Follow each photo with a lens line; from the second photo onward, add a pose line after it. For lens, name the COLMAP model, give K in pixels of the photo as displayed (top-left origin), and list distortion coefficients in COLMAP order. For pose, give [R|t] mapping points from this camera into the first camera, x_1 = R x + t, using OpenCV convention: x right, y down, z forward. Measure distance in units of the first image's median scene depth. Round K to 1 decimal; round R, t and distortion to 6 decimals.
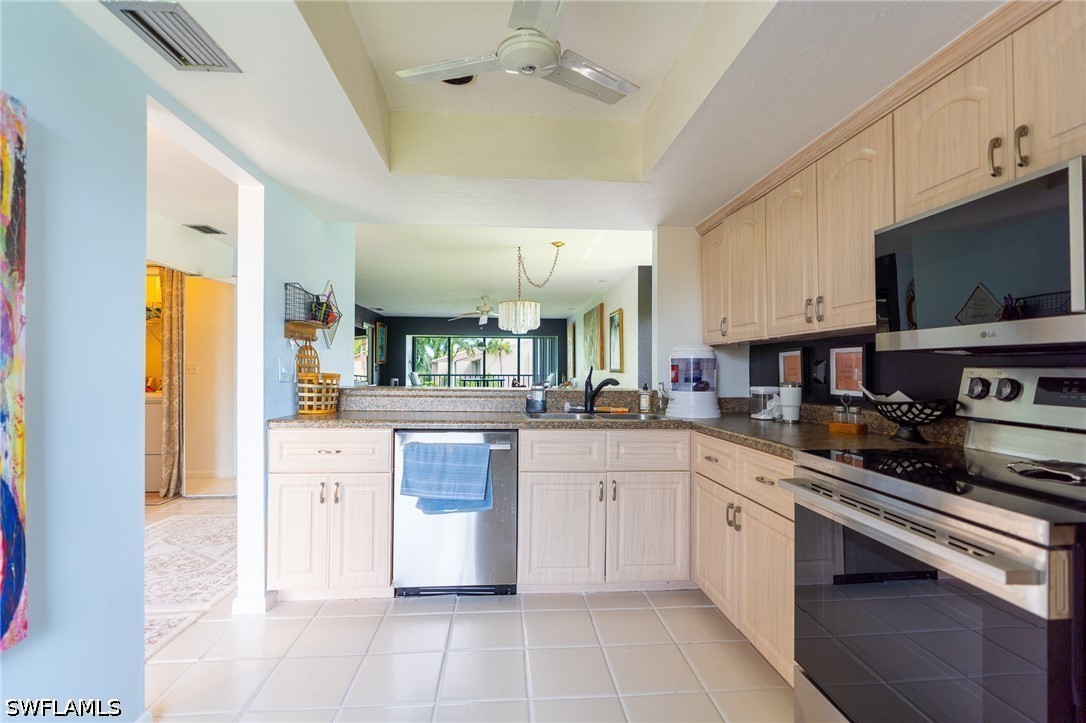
lens RADIAL K [[503.7, 0, 543.0], [0, 503.7, 361.5], [0, 0, 1]] dist [-0.003277, 0.000180]
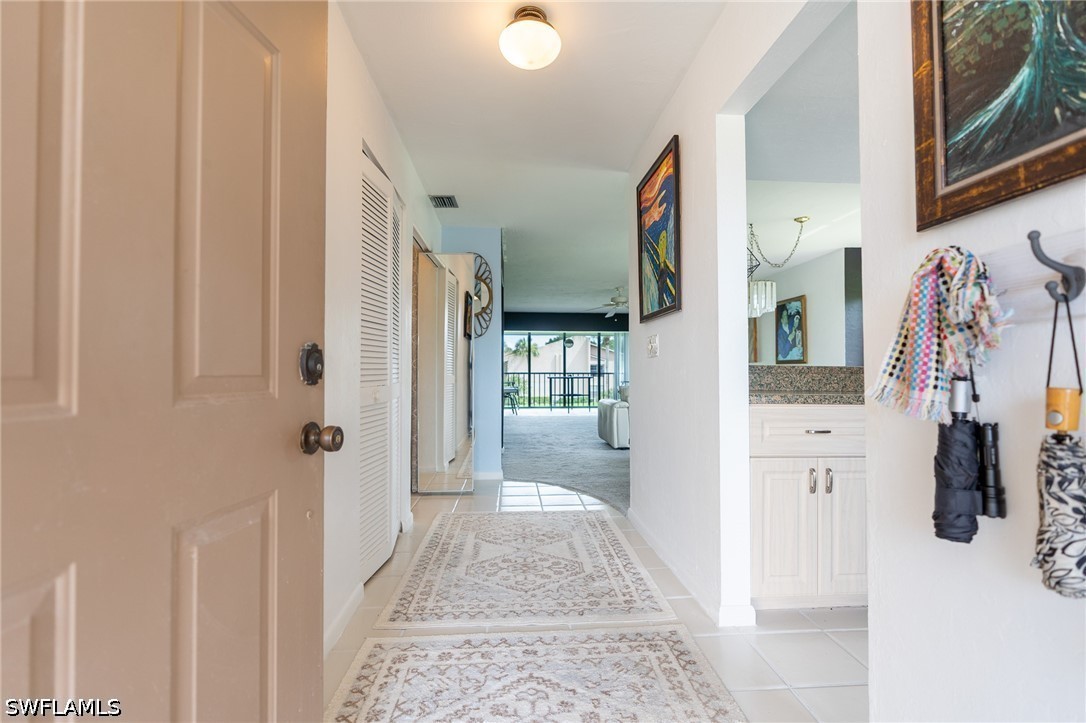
lens RADIAL K [[497.2, 0, 543.0], [0, 497.2, 361.5], [0, 0, 1]] dist [-0.002901, -0.000309]
pose [[0.999884, -0.005179, -0.014336, -0.210839], [0.005084, 0.999965, -0.006605, 0.015675], [0.014370, 0.006531, 0.999875, 0.039382]]
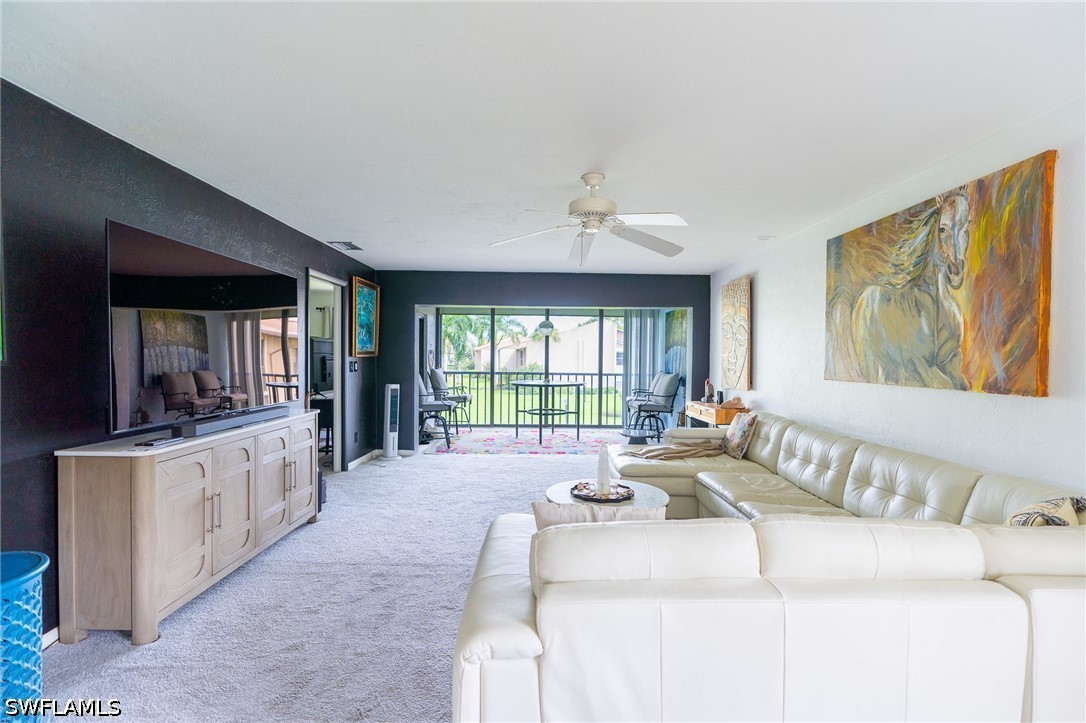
lens RADIAL K [[497.2, 0, 543.0], [0, 497.2, 361.5], [0, 0, 1]] dist [-0.002901, -0.000309]
pose [[0.996558, 0.008661, -0.082445, -0.101087], [-0.006656, 0.999676, 0.024565, -0.005700], [0.082631, -0.023931, 0.996293, 0.540320]]
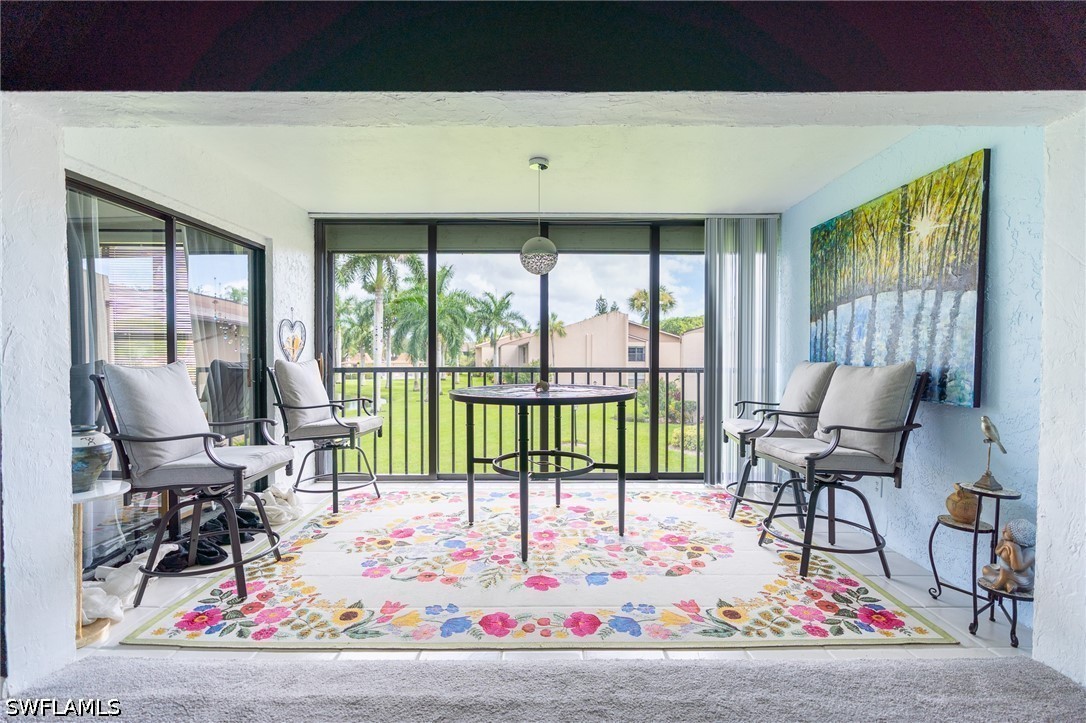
lens RADIAL K [[503.7, 0, 543.0], [0, 503.7, 361.5], [0, 0, 1]] dist [-0.003277, 0.000180]
pose [[0.995481, -0.002538, -0.094927, -0.127693], [0.005184, 0.999604, 0.027643, 0.019172], [0.094820, -0.028010, 0.995100, 1.005554]]
